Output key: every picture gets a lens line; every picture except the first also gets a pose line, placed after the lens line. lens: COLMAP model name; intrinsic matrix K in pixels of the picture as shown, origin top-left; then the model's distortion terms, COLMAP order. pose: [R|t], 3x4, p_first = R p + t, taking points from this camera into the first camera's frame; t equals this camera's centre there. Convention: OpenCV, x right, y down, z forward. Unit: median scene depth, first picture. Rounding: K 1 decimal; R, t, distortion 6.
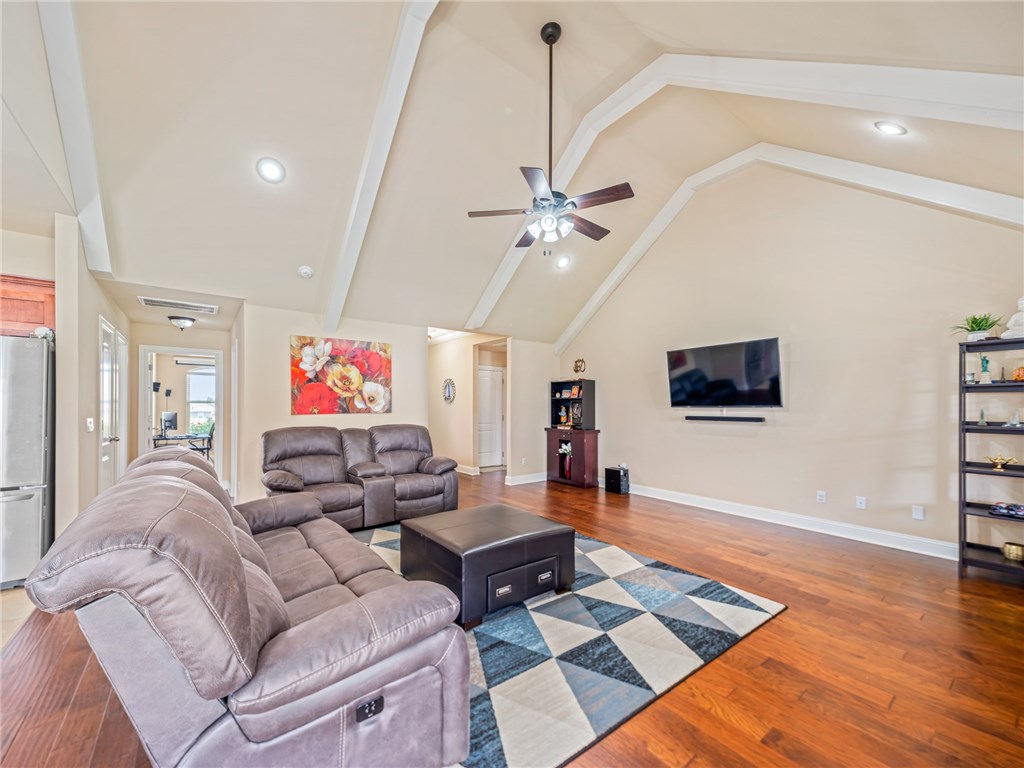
lens RADIAL K [[408.6, 0, 488.0], [0, 408.6, 403.3], [0, 0, 1]] dist [0.027198, 0.000411]
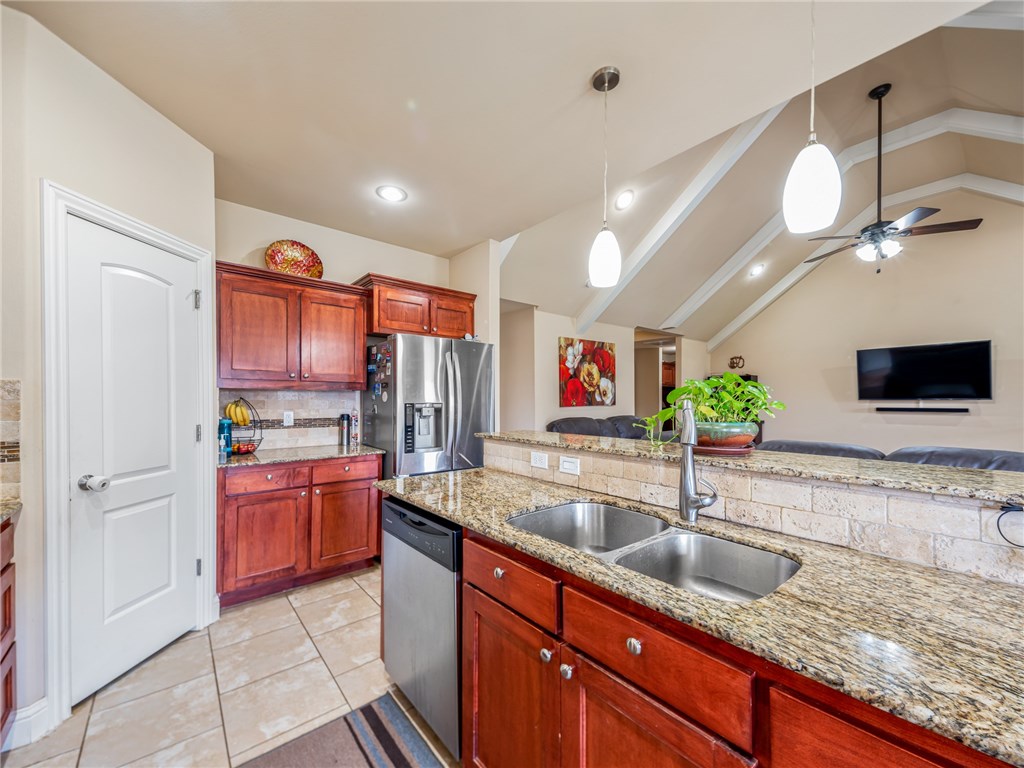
lens RADIAL K [[408.6, 0, 510.1], [0, 408.6, 396.8], [0, 0, 1]] dist [0.027198, 0.000411]
pose [[0.998693, -0.001082, 0.051096, -0.608184], [0.001049, 0.999999, 0.000658, -0.000949], [-0.051097, -0.000603, 0.998694, -0.105862]]
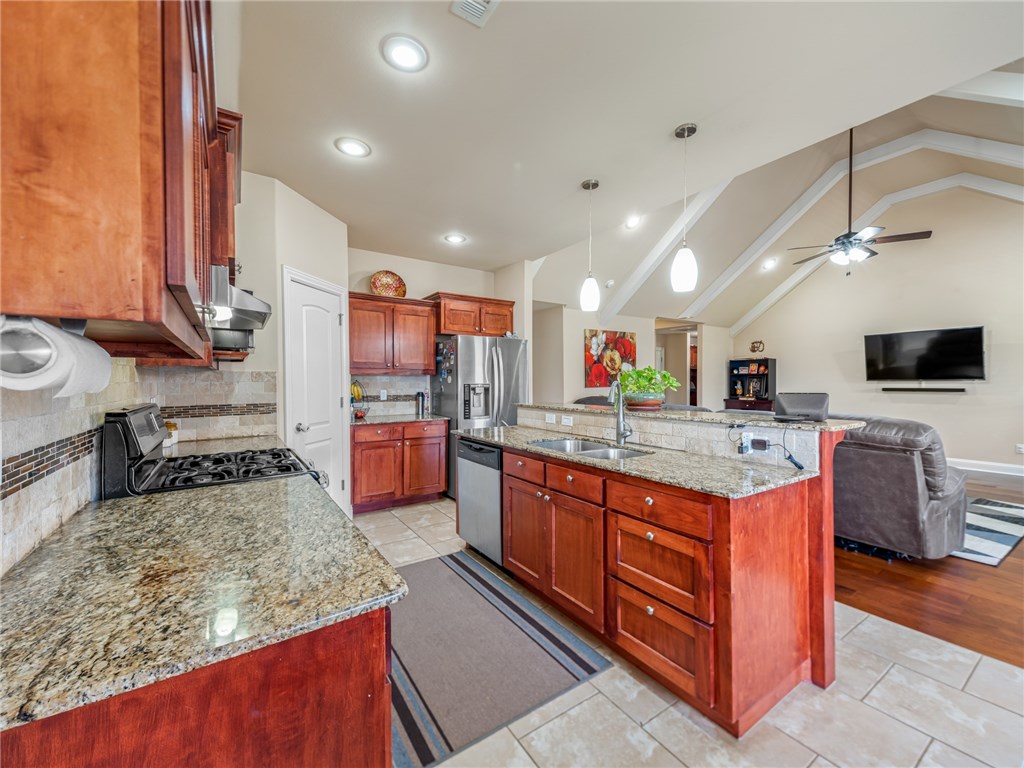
lens RADIAL K [[408.6, 0, 510.8], [0, 408.6, 385.4], [0, 0, 1]] dist [0.027198, 0.000411]
pose [[0.998559, -0.002936, -0.053585, -0.589273], [0.003831, 0.999855, 0.016612, -0.002230], [0.053529, -0.016793, 0.998425, -0.330350]]
